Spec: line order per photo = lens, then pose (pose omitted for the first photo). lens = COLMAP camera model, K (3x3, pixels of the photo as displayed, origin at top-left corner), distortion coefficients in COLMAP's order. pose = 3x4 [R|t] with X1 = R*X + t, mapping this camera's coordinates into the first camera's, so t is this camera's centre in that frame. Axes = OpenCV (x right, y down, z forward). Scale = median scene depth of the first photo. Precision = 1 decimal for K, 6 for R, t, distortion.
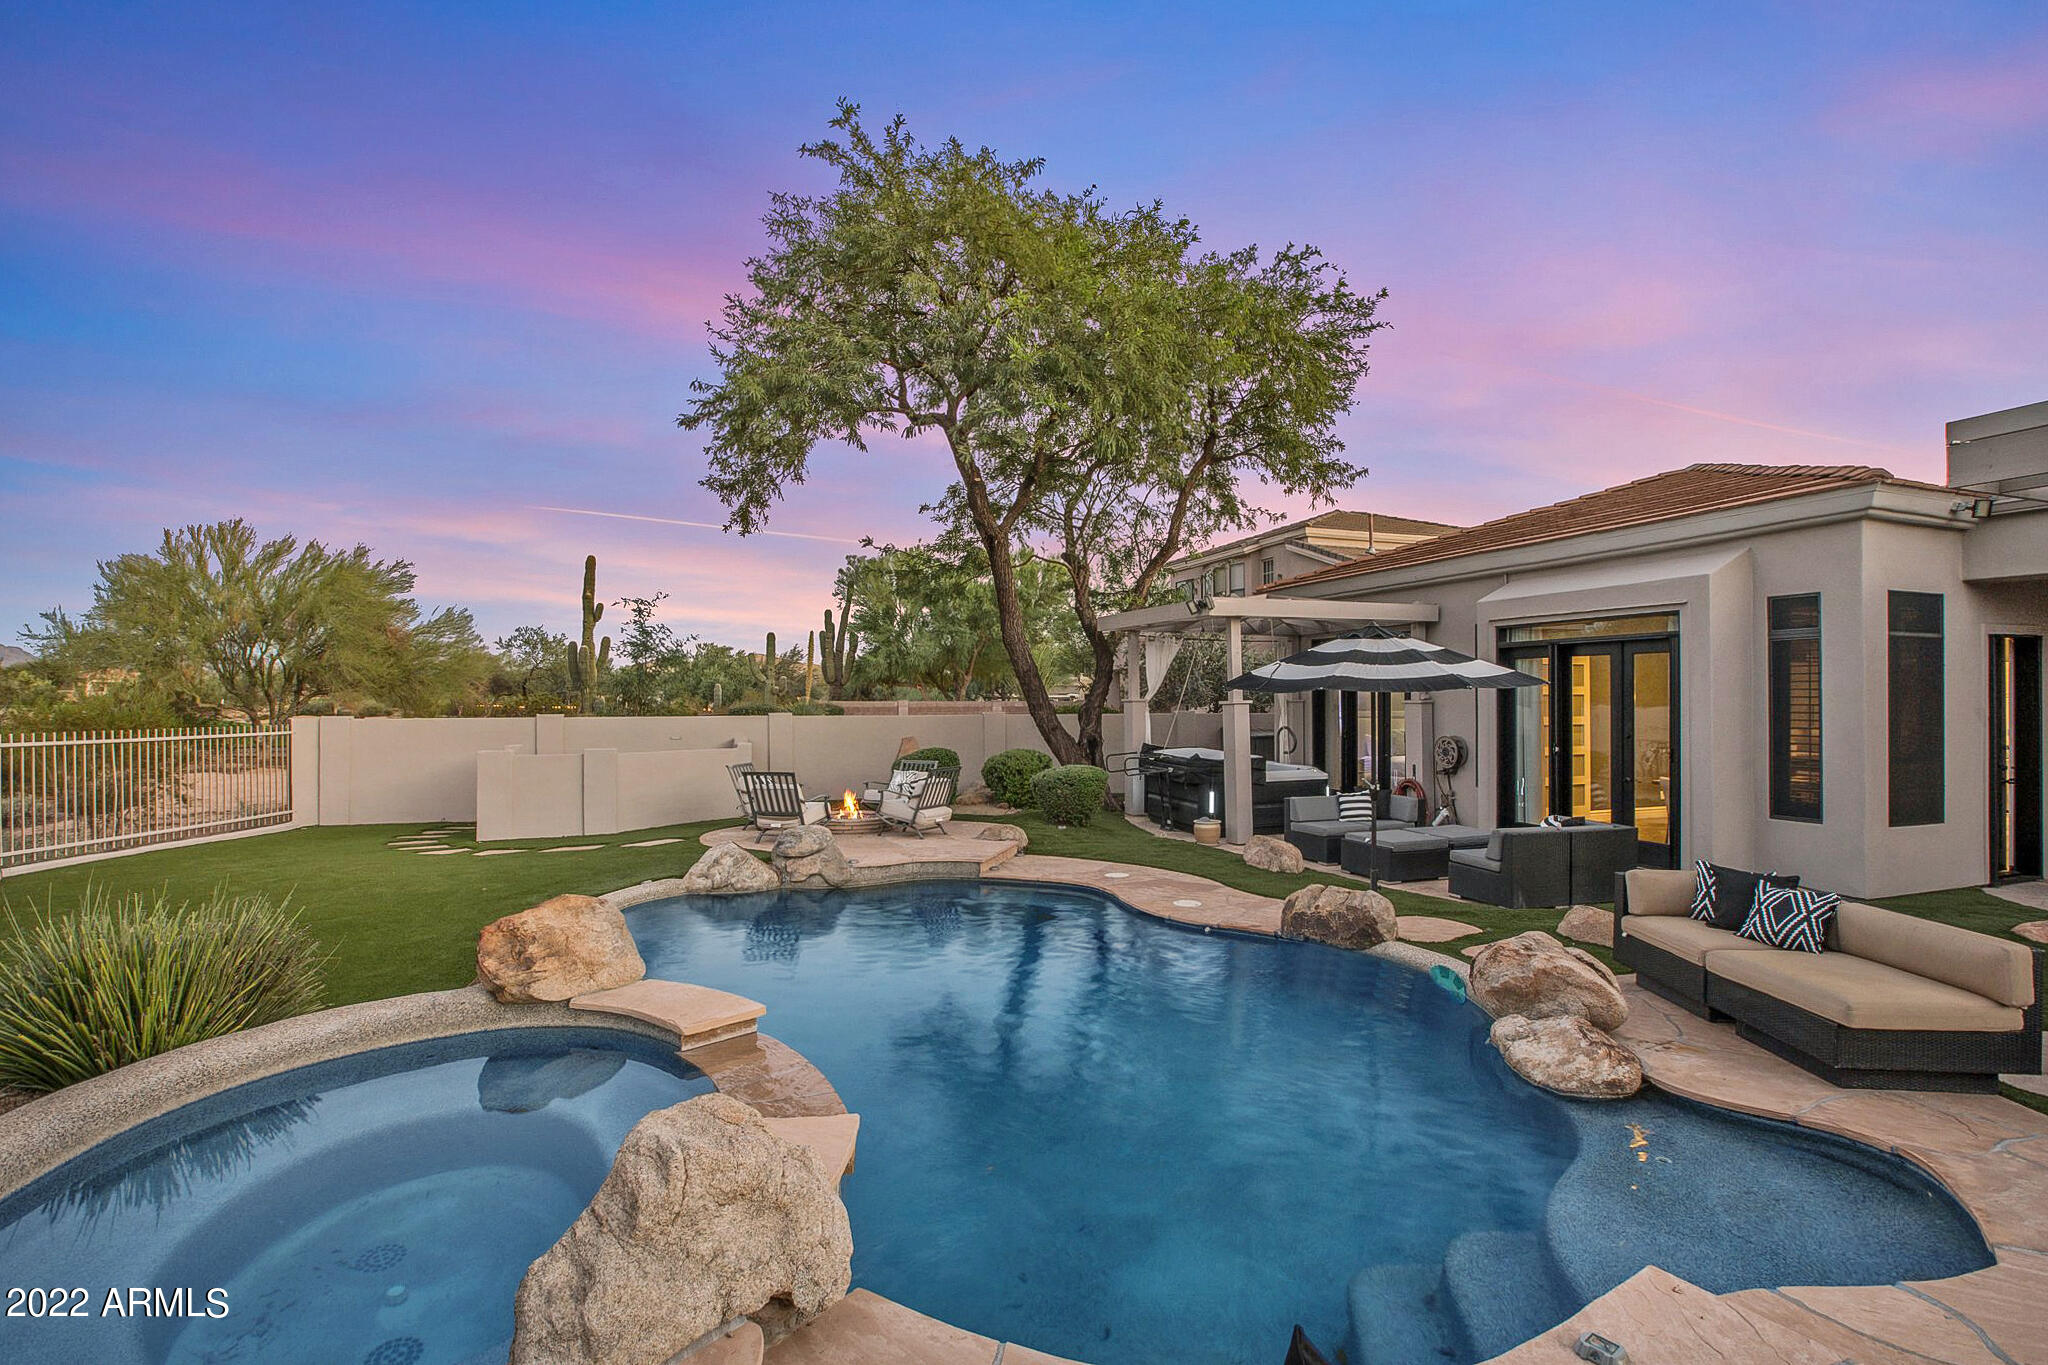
lens RADIAL K [[966.1, 0, 1016.0], [0, 966.1, 687.9], [0, 0, 1]] dist [-0.060751, 0.026969]
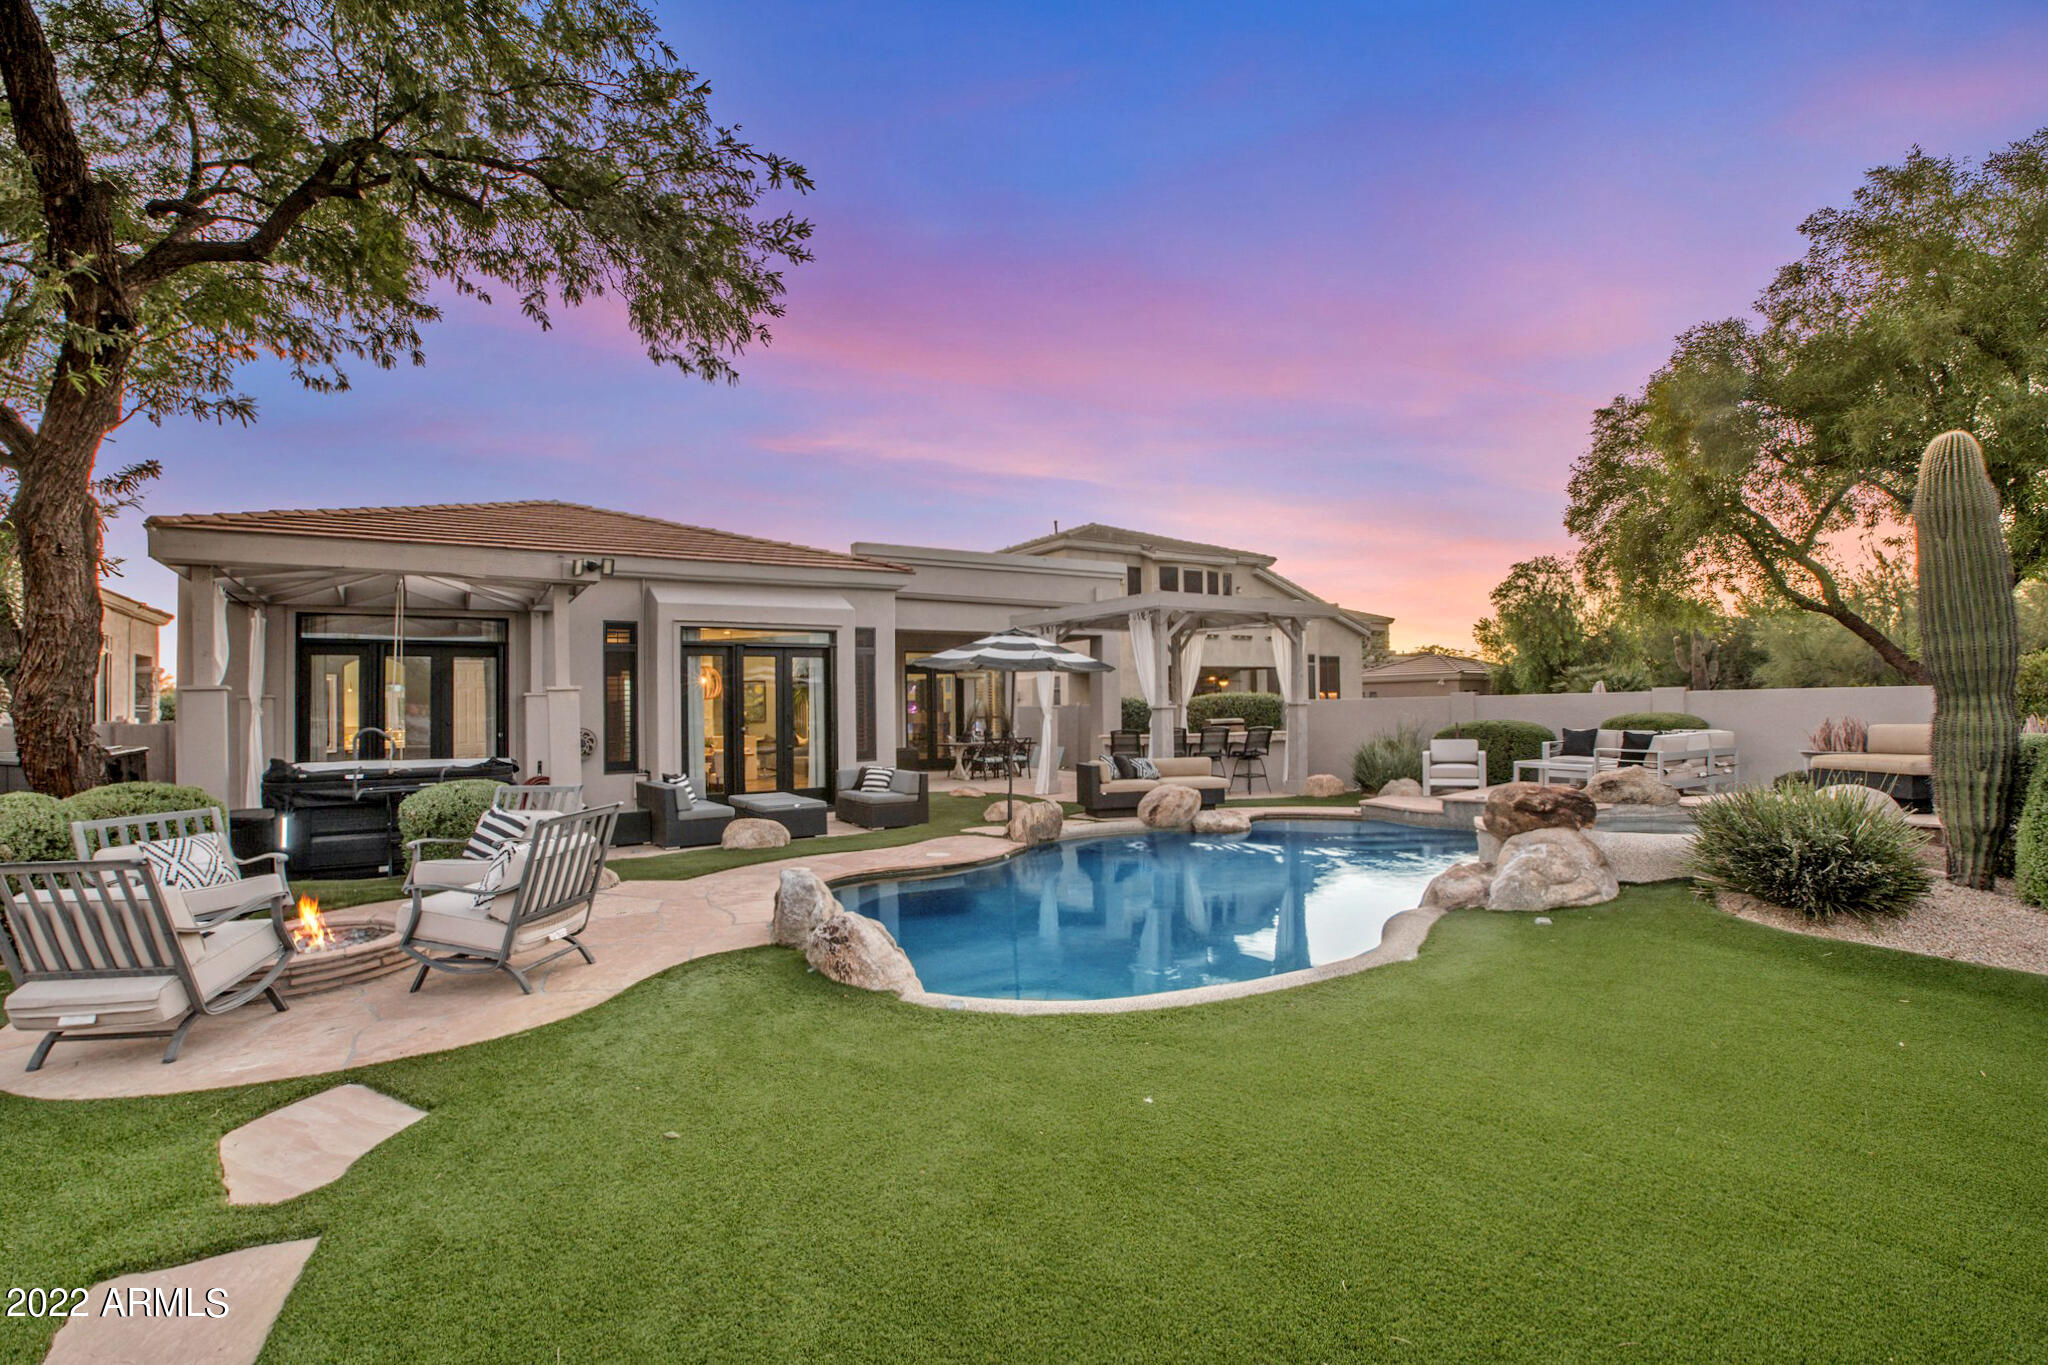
lens RADIAL K [[993.6, 0, 1030.0], [0, 993.6, 721.6], [0, 0, 1]] dist [-0.086586, 0.029082]
pose [[-0.242572, -0.004985, 0.970121, -0.632399], [0.011133, 0.999907, 0.007922, 0.037974], [-0.970070, 0.012722, -0.242494, 0.756342]]
